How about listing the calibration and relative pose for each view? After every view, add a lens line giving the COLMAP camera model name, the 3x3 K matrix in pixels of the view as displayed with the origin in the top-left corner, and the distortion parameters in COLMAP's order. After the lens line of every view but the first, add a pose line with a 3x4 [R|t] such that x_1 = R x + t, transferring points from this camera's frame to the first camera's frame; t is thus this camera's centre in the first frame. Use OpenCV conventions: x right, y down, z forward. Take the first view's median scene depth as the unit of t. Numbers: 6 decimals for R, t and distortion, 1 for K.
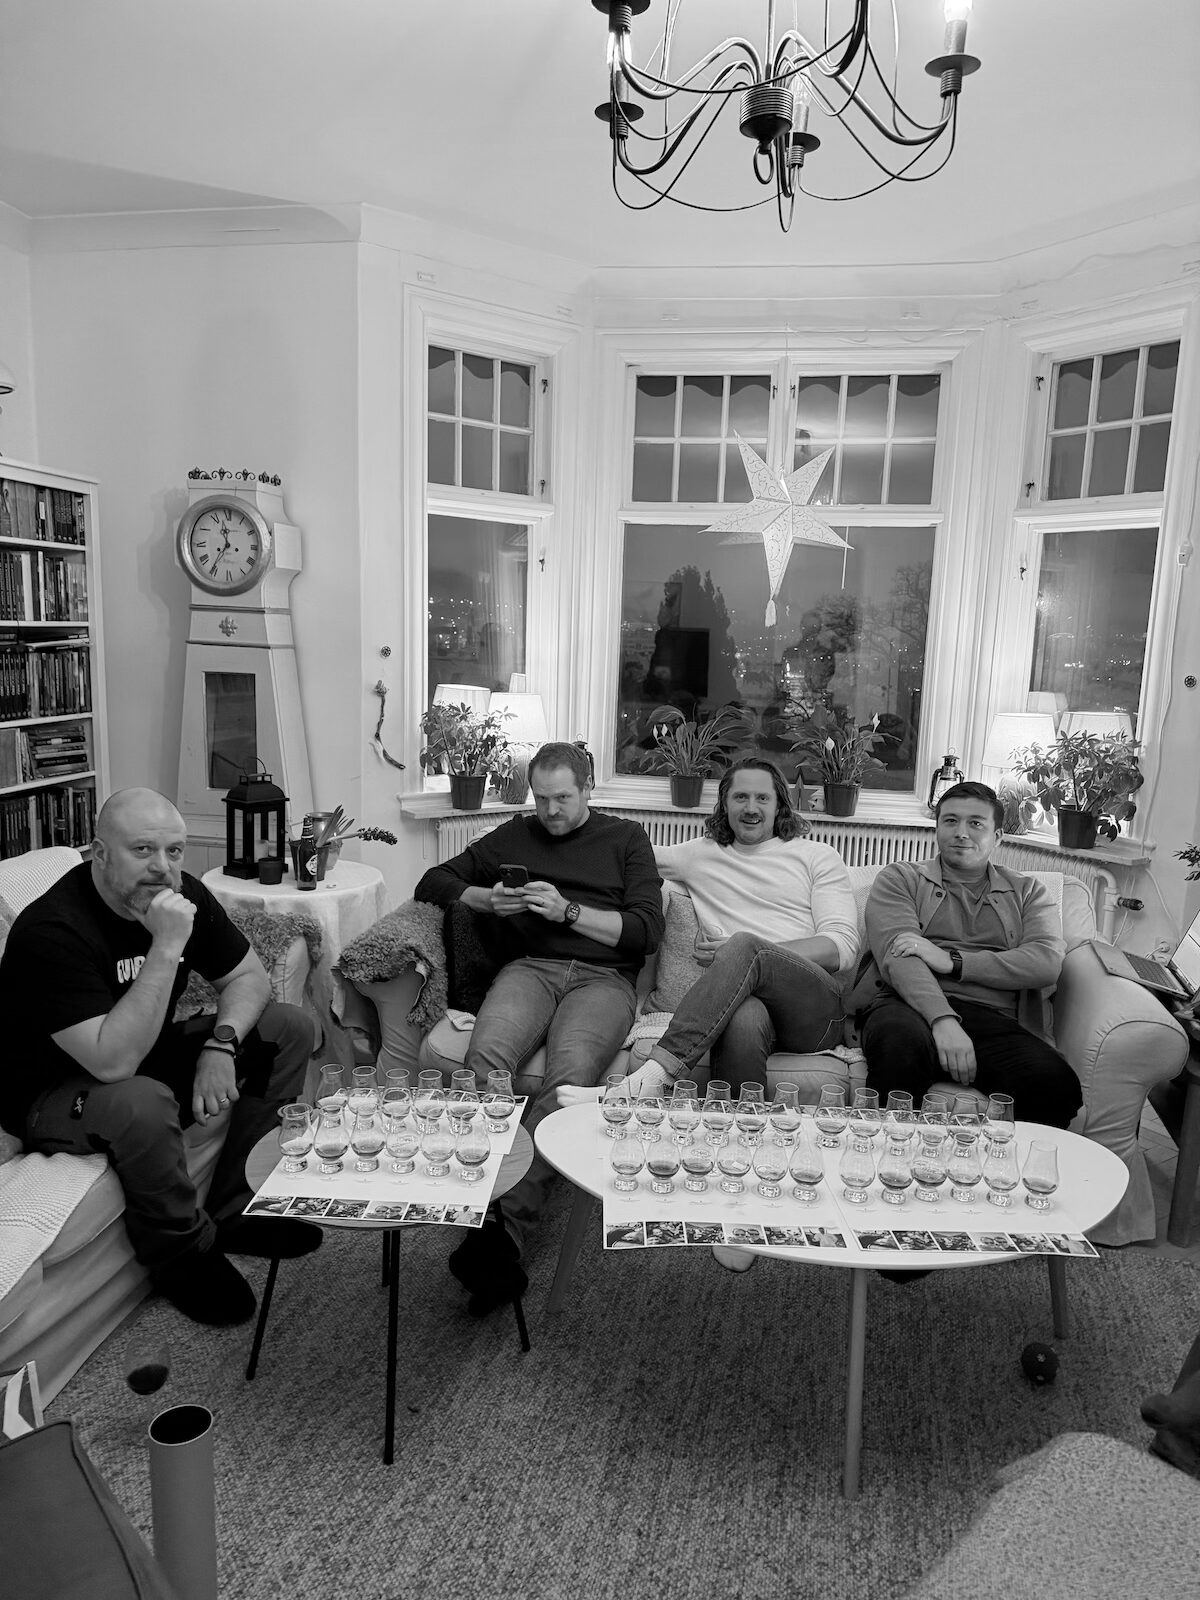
lens RADIAL K [[1139.0, 0, 591.1], [0, 1139.0, 813.0], [0, 0, 1]] dist [0.040318, -0.055437]
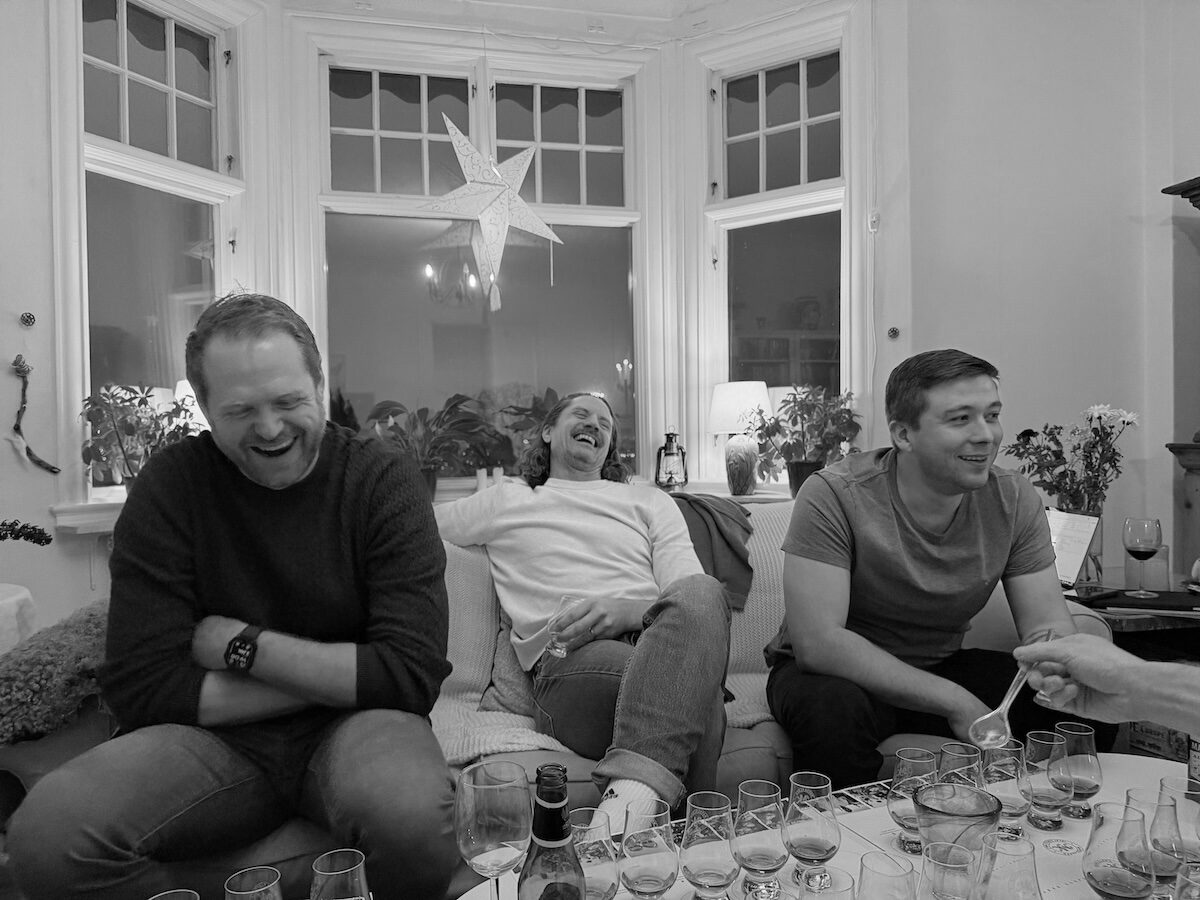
lens RADIAL K [[854.3, 0, 608.2], [0, 854.3, 449.3], [0, 0, 1]] dist [0.040318, -0.055437]
pose [[0.918327, -0.045082, 0.393247, -0.051199], [0.099790, 0.987770, -0.119797, 0.058758], [-0.383037, 0.149255, 0.911595, 0.329071]]
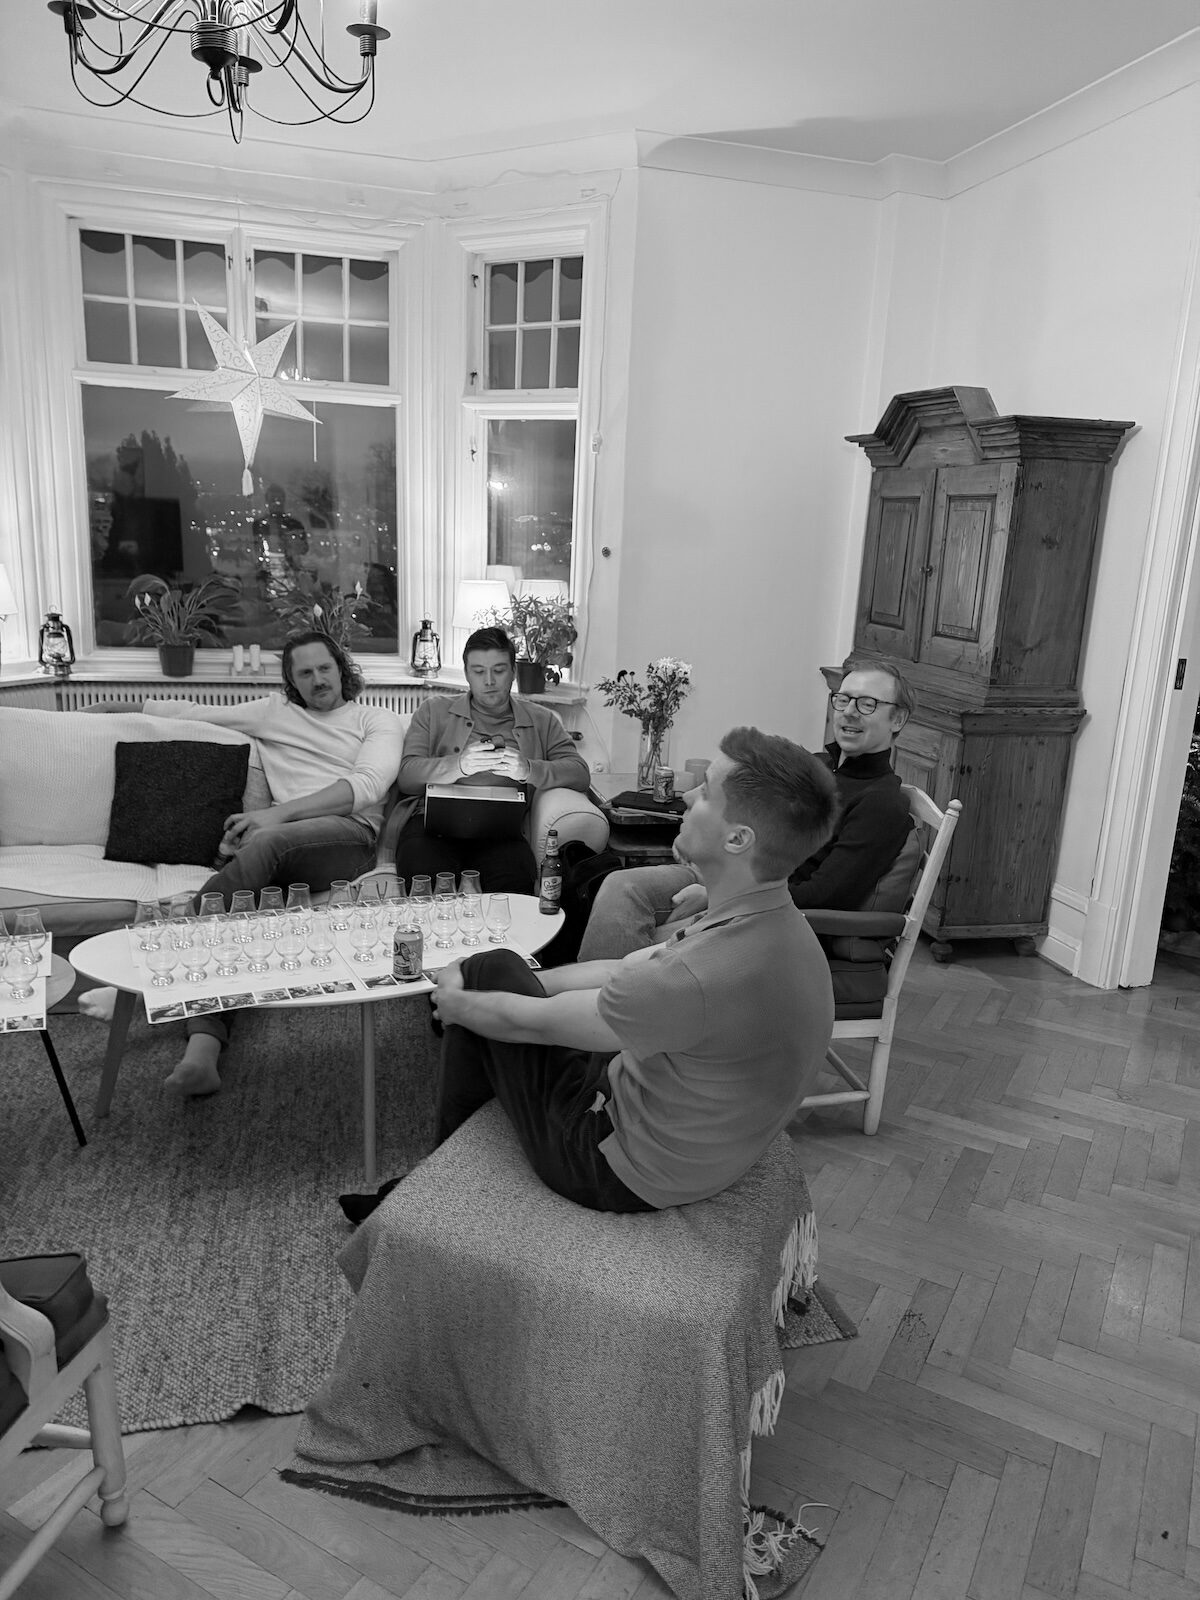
lens RADIAL K [[1139.0, 0, 598.4], [0, 1139.0, 796.6], [0, 0, 1]] dist [0.040318, -0.055437]
pose [[0.901799, -0.091662, 0.422323, -0.020859], [0.053648, 0.993433, 0.101059, 0.020379], [-0.428813, -0.068478, 0.900794, -0.099347]]
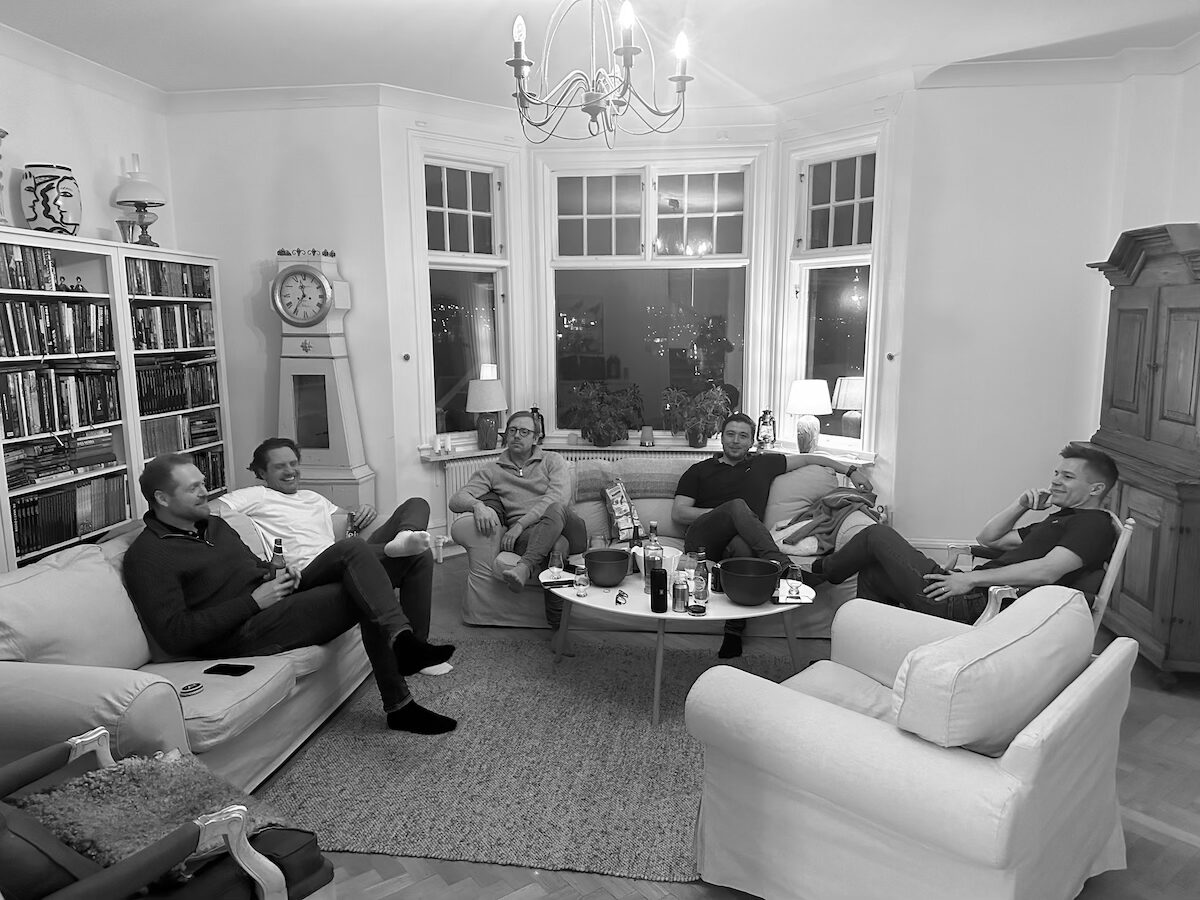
lens RADIAL K [[846.2, 0, 597.7], [0, 846.2, 451.1], [0, 0, 1]] dist [0.046221, -0.002276]
pose [[0.997602, -0.046241, 0.051494, 0.019608], [0.046747, 0.998869, -0.008659, 0.012086], [-0.051036, 0.011046, 0.998636, -0.200932]]
